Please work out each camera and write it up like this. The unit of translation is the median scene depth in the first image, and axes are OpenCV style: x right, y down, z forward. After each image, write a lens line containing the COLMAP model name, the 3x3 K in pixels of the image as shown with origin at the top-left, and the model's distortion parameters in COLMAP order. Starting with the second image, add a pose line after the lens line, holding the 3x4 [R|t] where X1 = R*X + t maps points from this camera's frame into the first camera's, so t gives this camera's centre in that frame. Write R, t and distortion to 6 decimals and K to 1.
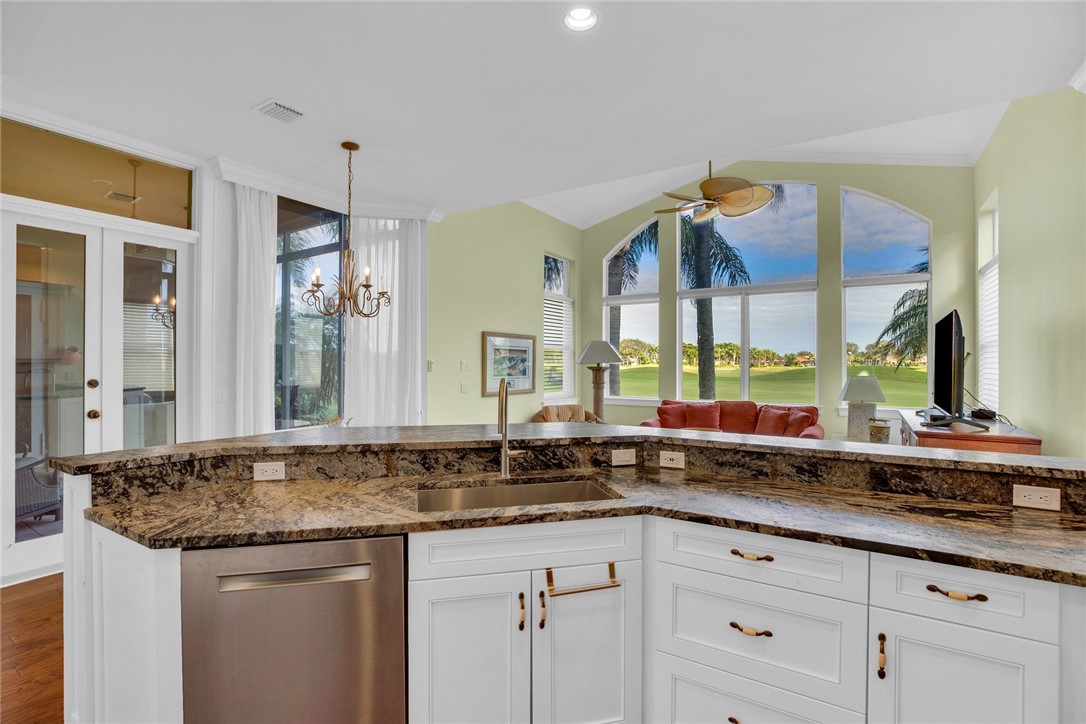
lens RADIAL K [[497.2, 0, 549.4], [0, 497.2, 357.9], [0, 0, 1]] dist [-0.037349, 0.007341]
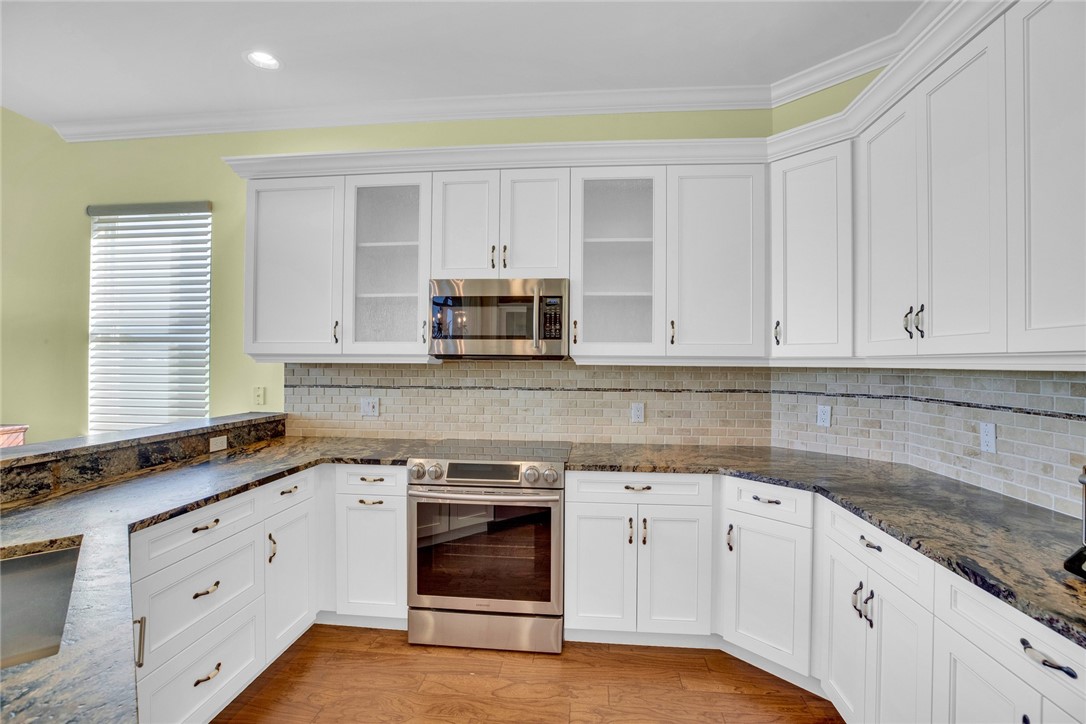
lens RADIAL K [[497.2, 0, 547.5], [0, 497.2, 362.4], [0, 0, 1]] dist [-0.037349, 0.007341]
pose [[-0.456846, -0.006747, 0.889520, -0.244965], [-0.016086, 0.999870, -0.000678, 0.000877], [-0.889400, -0.014619, -0.456896, 0.203617]]
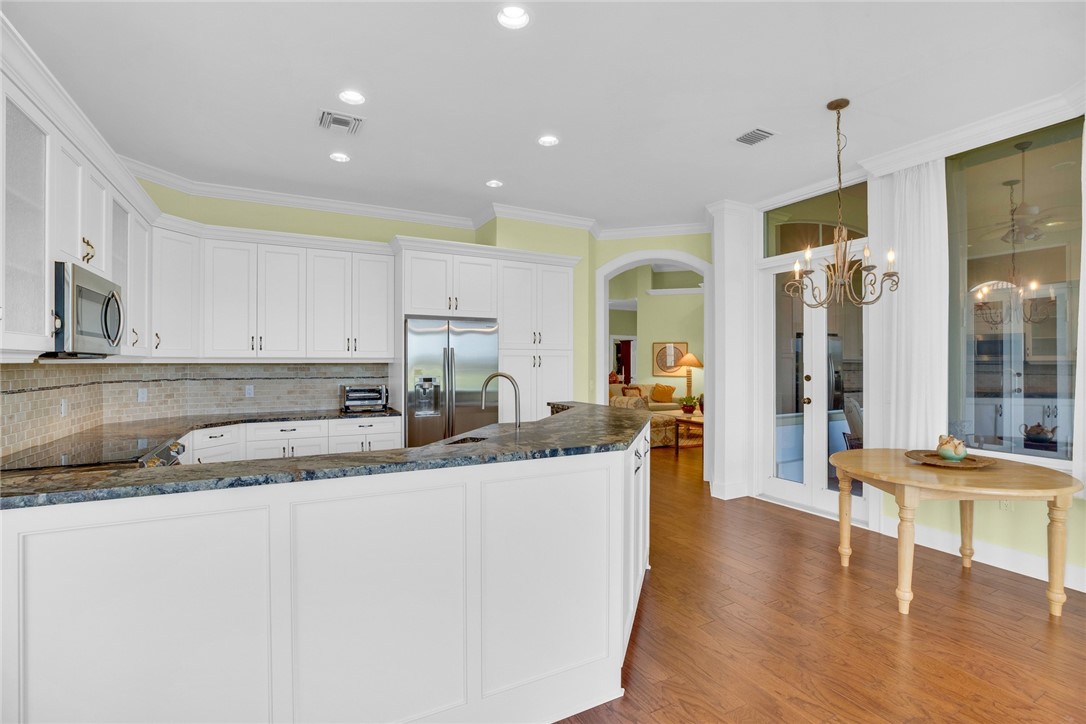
lens RADIAL K [[497.2, 0, 540.8], [0, 497.2, 358.4], [0, 0, 1]] dist [-0.037349, 0.007341]
pose [[-0.497780, -0.012577, -0.867212, 0.343306], [0.004105, 0.999849, -0.016857, 0.008004], [0.867294, -0.011951, -0.497653, 0.585097]]
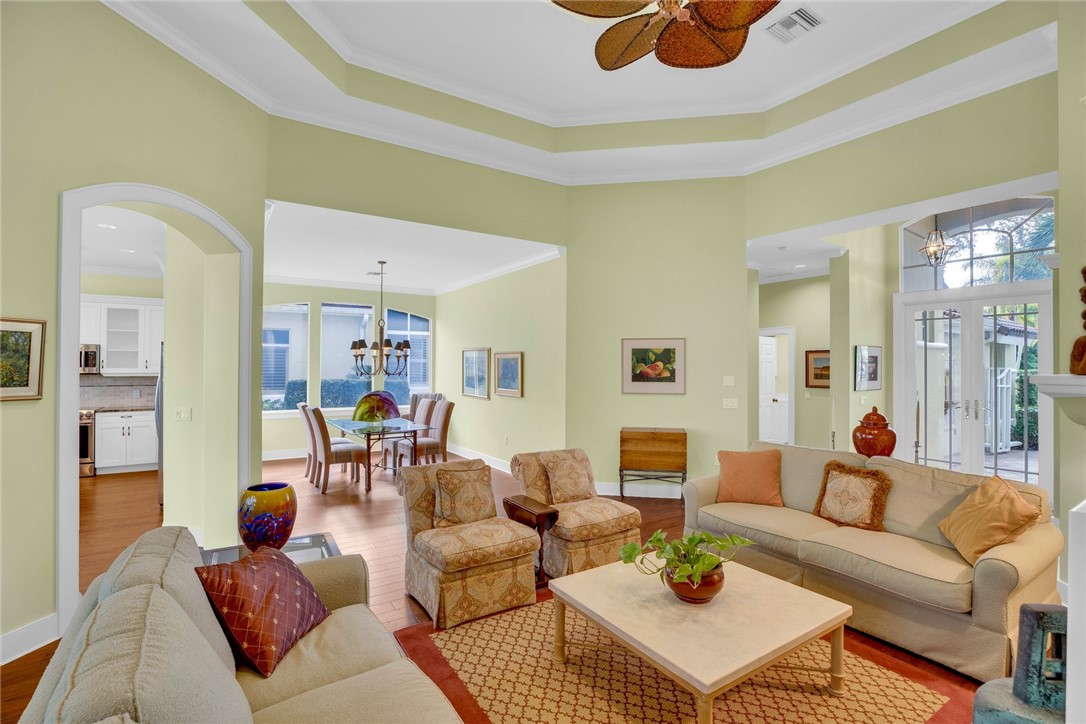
lens RADIAL K [[497.2, 0, 543.2], [0, 497.2, 363.2], [0, 0, 1]] dist [-0.037349, 0.007341]
pose [[-0.917554, -0.004150, 0.397590, -1.297633], [-0.011184, 0.999819, -0.015373, -0.023076], [-0.397455, -0.018552, -0.917434, 0.627405]]
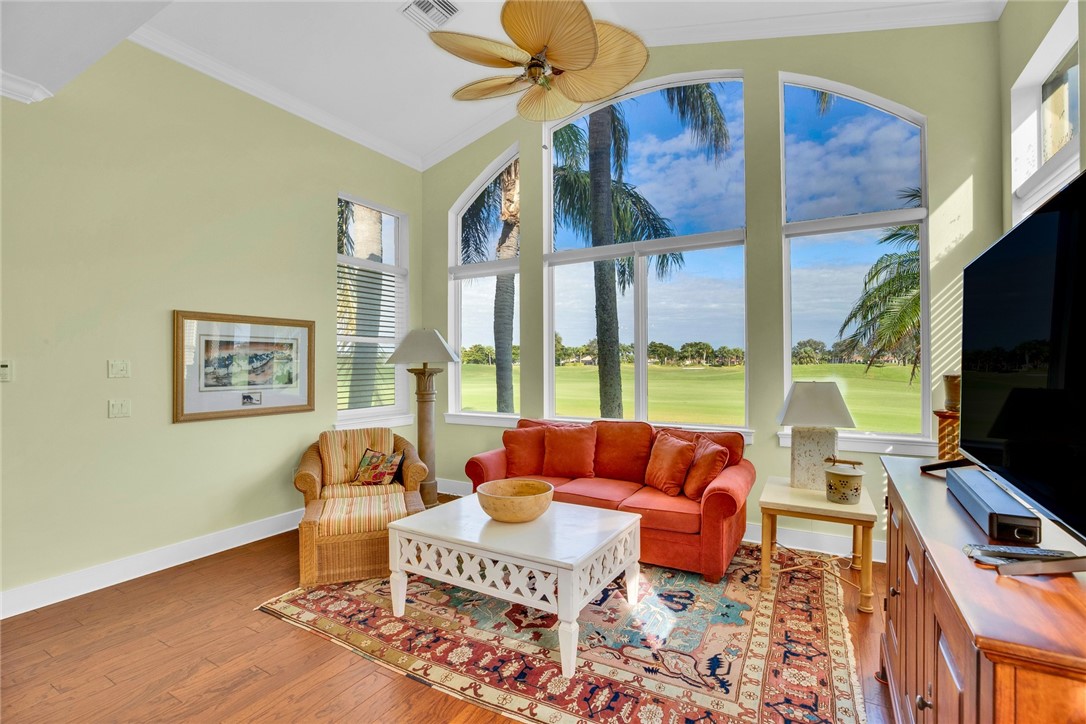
lens RADIAL K [[497.2, 0, 547.3], [0, 497.2, 361.1], [0, 0, 1]] dist [-0.037349, 0.007341]
pose [[0.998875, -0.007948, 0.046754, 0.275259], [0.007690, 0.999954, 0.005685, 0.006199], [-0.046797, -0.005319, 0.998890, 0.403729]]
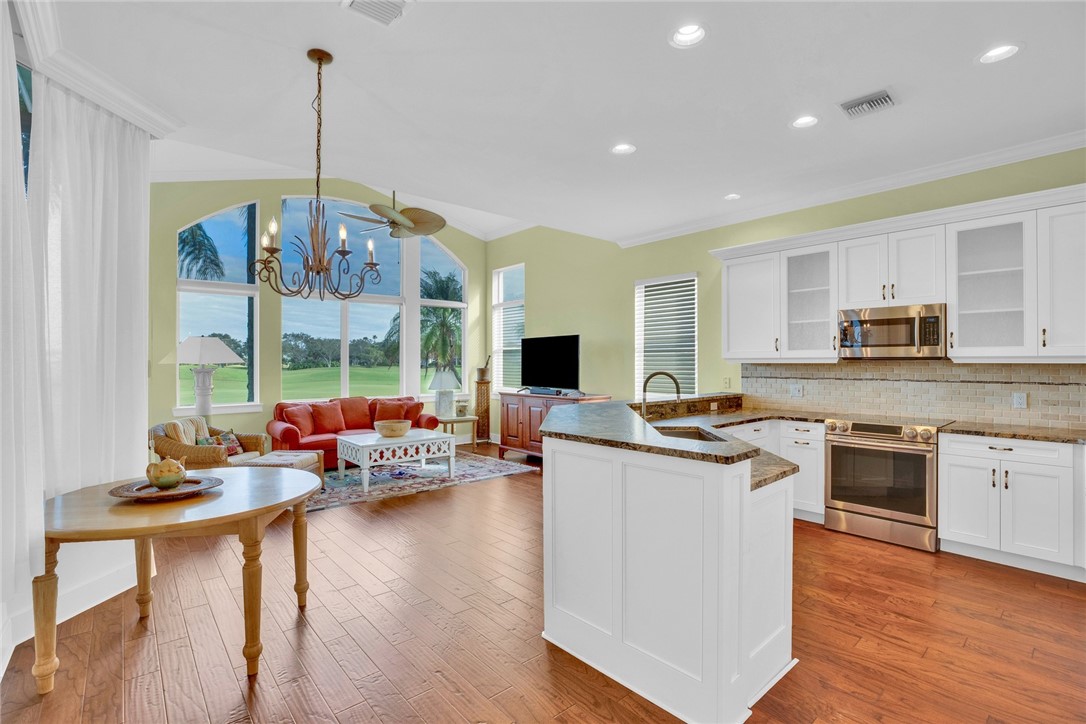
lens RADIAL K [[497.2, 0, 547.7], [0, 497.2, 359.6], [0, 0, 1]] dist [-0.037349, 0.007341]
pose [[0.281809, 0.000918, 0.959470, -0.594961], [-0.005332, 0.999986, 0.000610, 0.000252], [-0.959456, -0.005288, 0.281810, 0.296287]]
